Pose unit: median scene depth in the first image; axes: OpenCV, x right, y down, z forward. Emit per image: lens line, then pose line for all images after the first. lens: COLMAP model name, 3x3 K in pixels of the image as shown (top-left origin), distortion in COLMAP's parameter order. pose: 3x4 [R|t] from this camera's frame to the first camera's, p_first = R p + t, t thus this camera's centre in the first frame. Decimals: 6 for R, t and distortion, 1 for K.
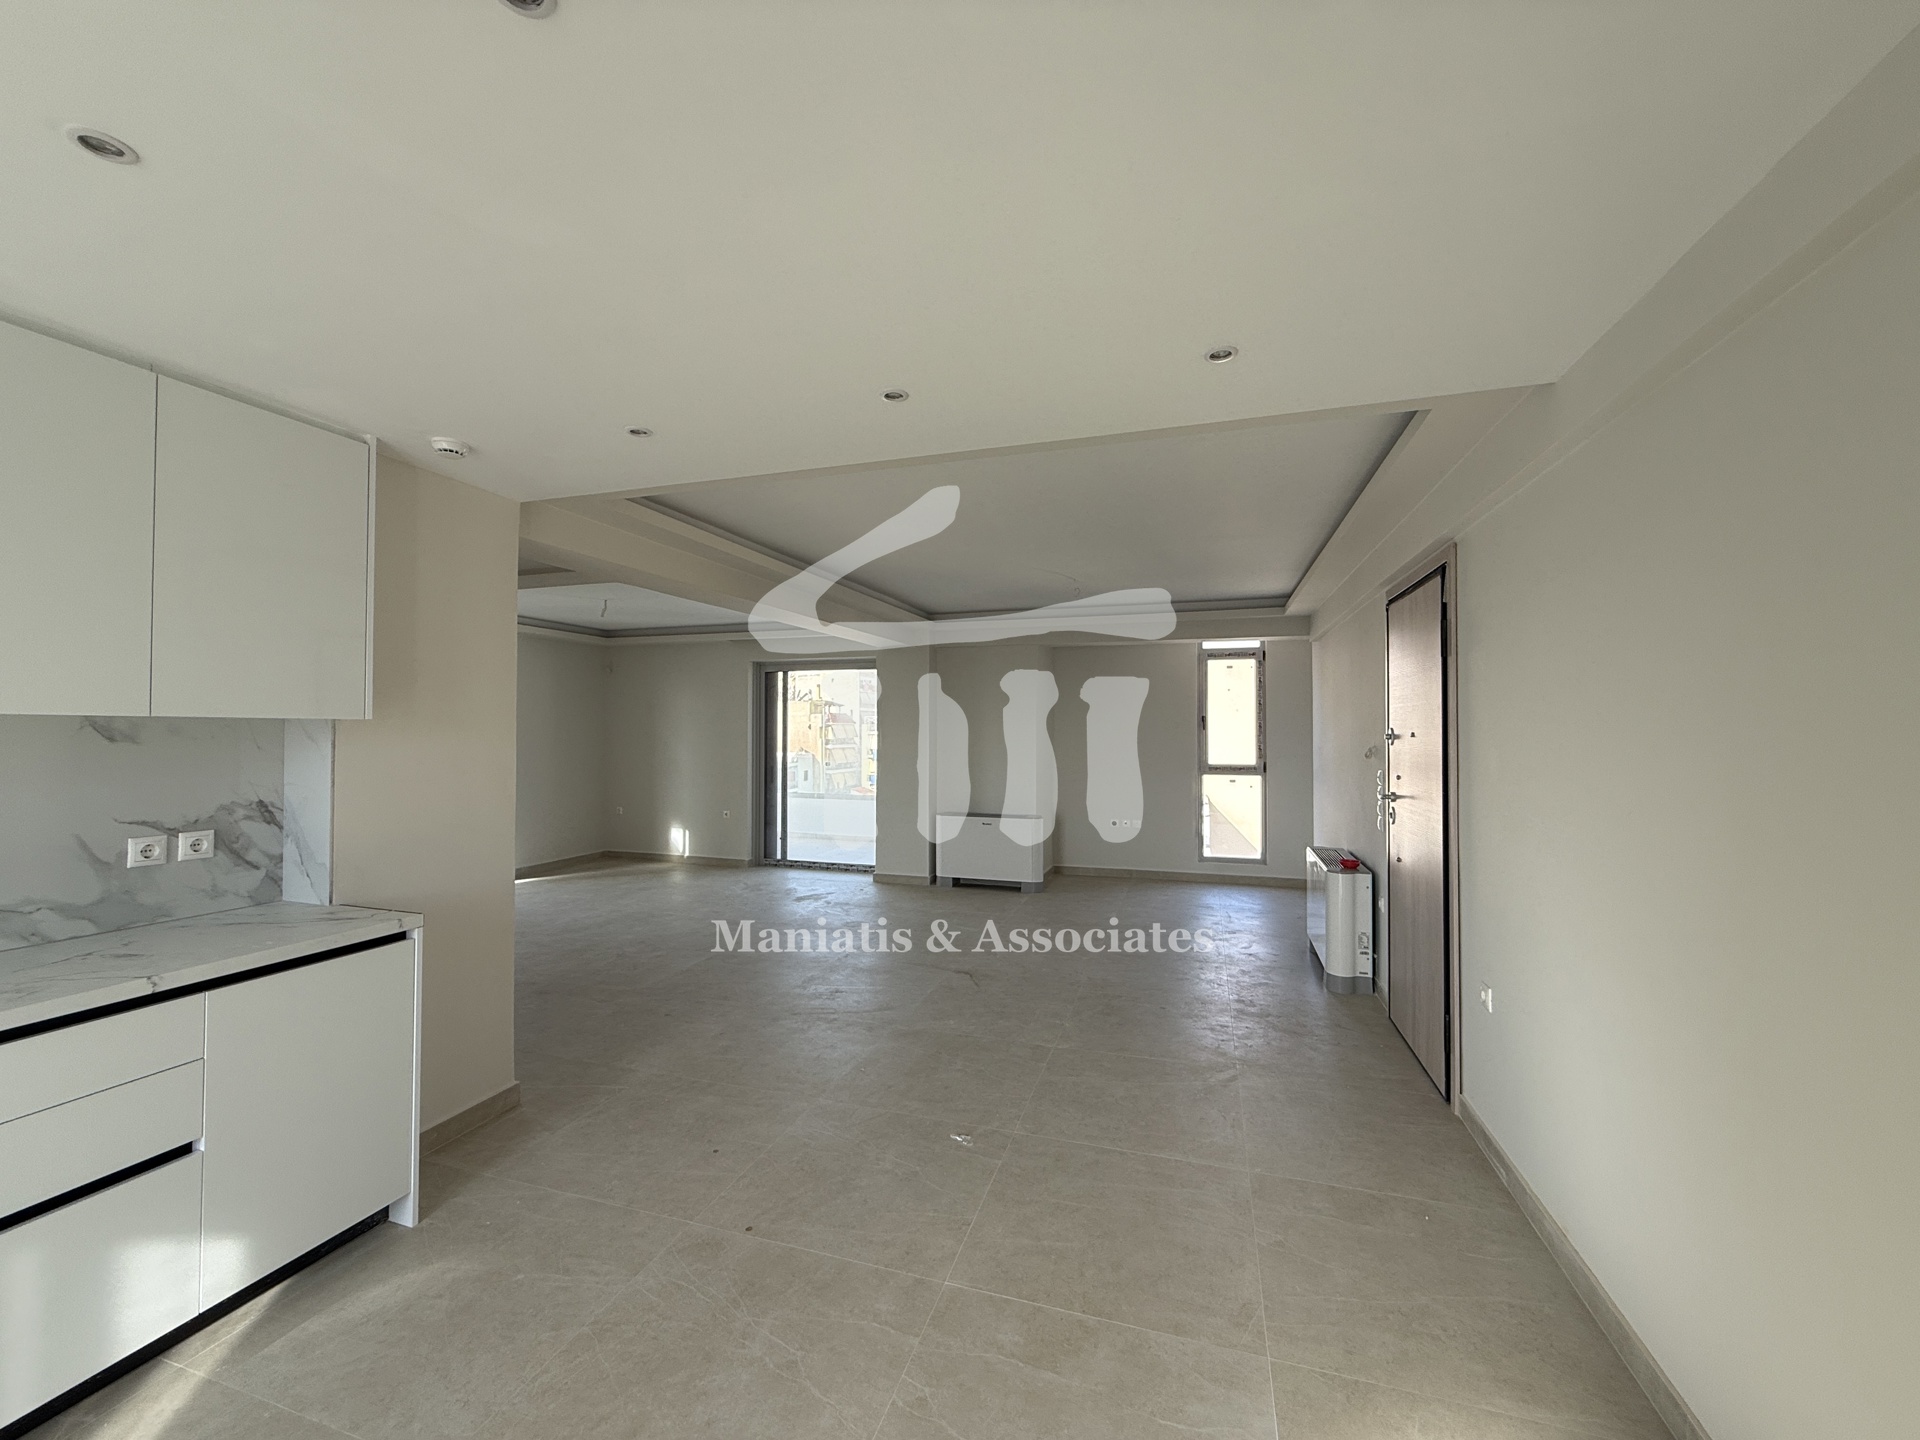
lens RADIAL K [[761.8, 0, 953.7], [0, 761.8, 718.5], [0, 0, 1]] dist [-0.002047, 0.000178]
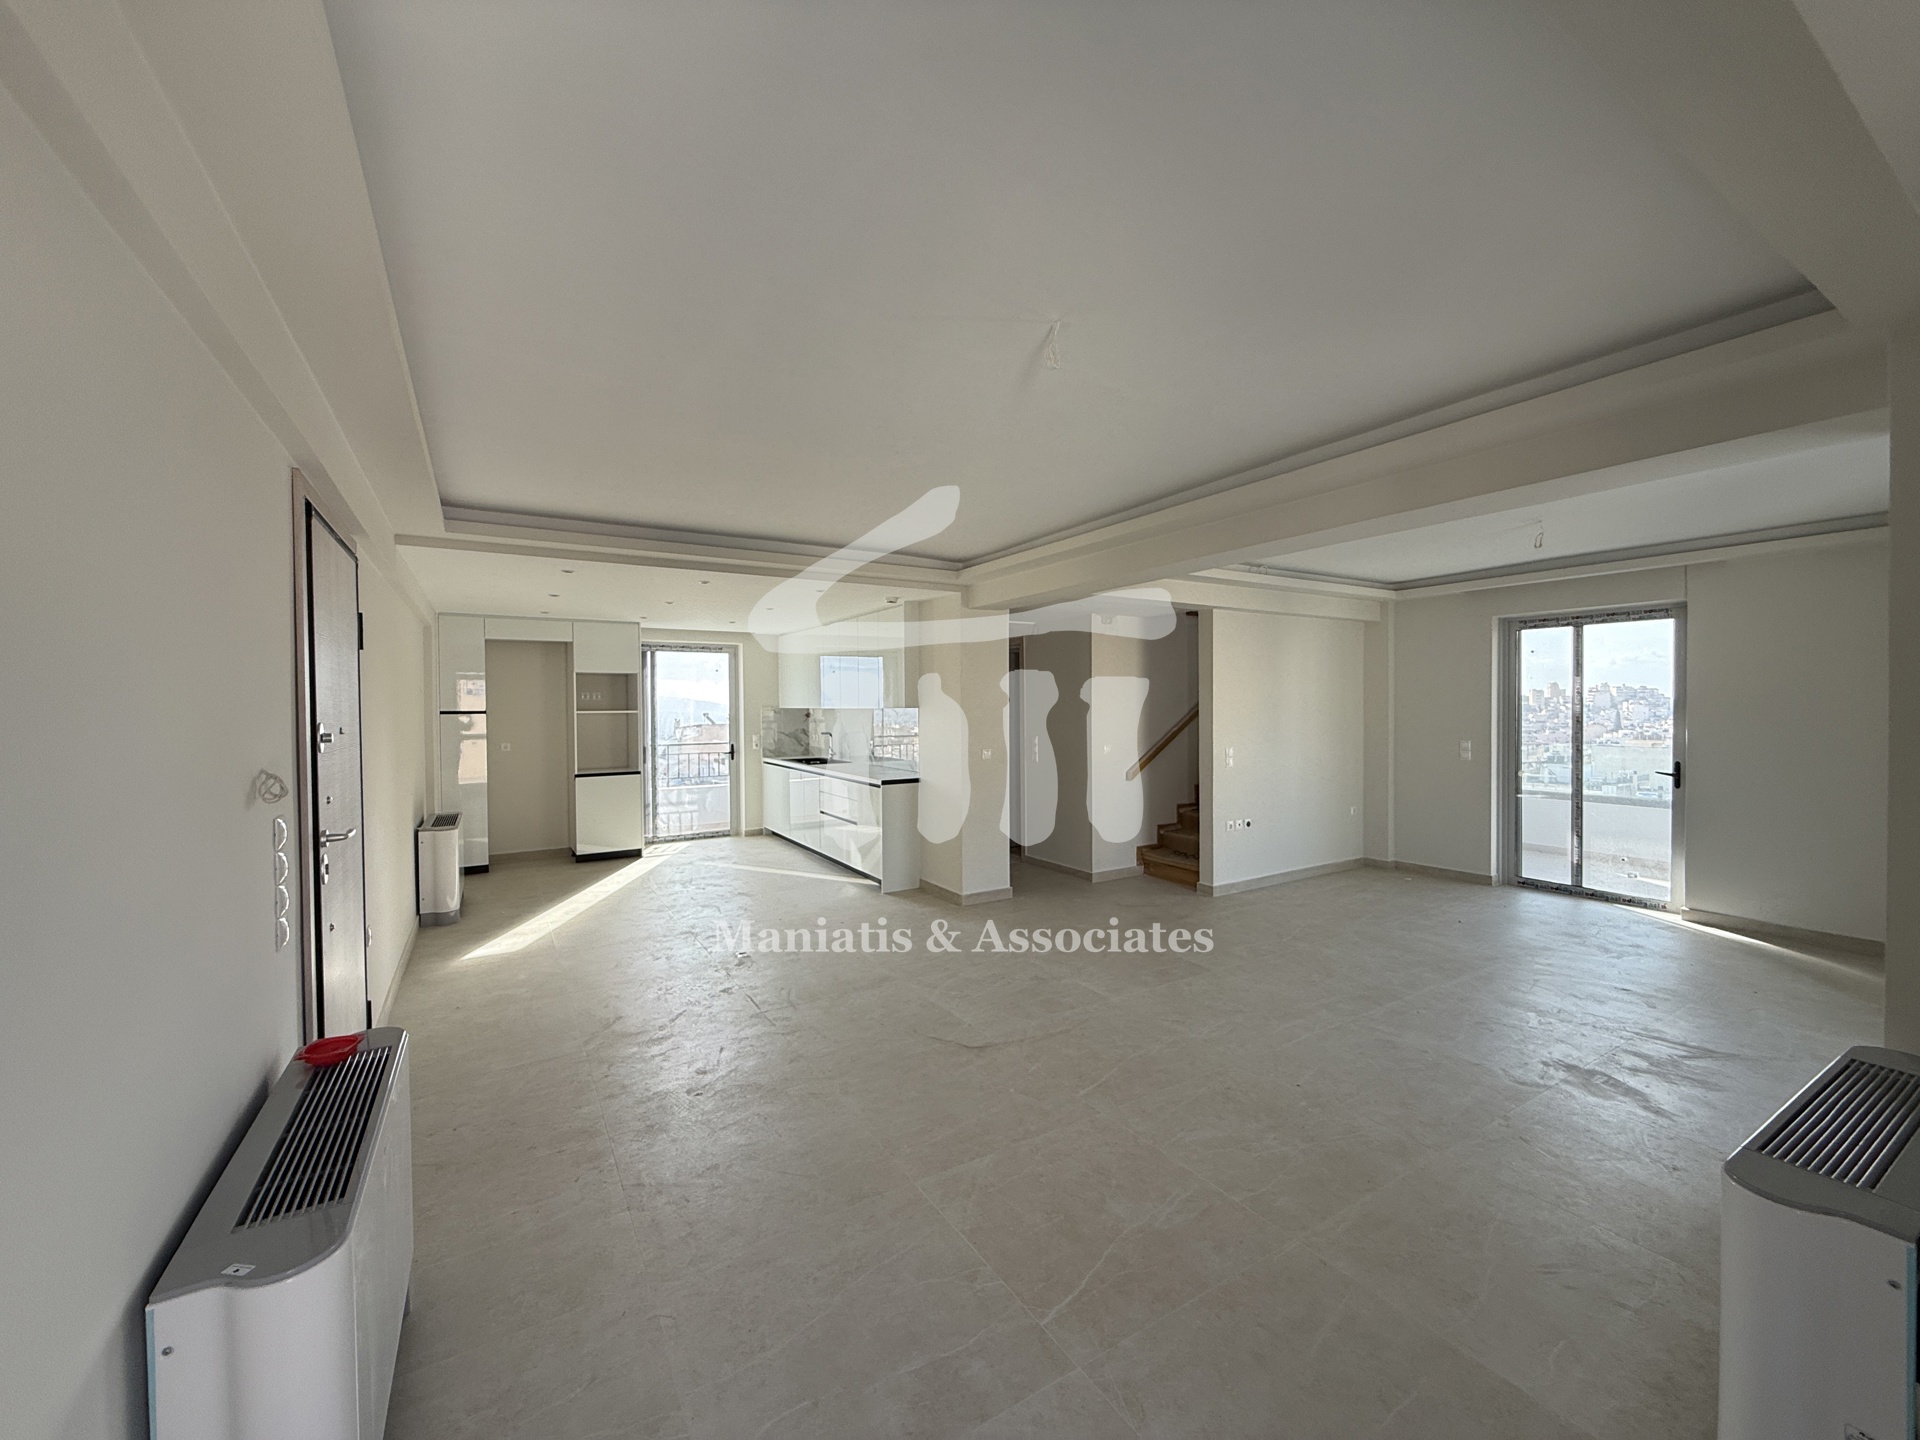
lens RADIAL K [[761.8, 0, 953.7], [0, 761.8, 718.5], [0, 0, 1]] dist [-0.002047, 0.000178]
pose [[-0.652823, 0.031613, -0.756850, 1.088420], [0.031845, 0.999391, 0.014275, 0.009308], [0.756840, -0.014783, -0.653432, 2.737399]]
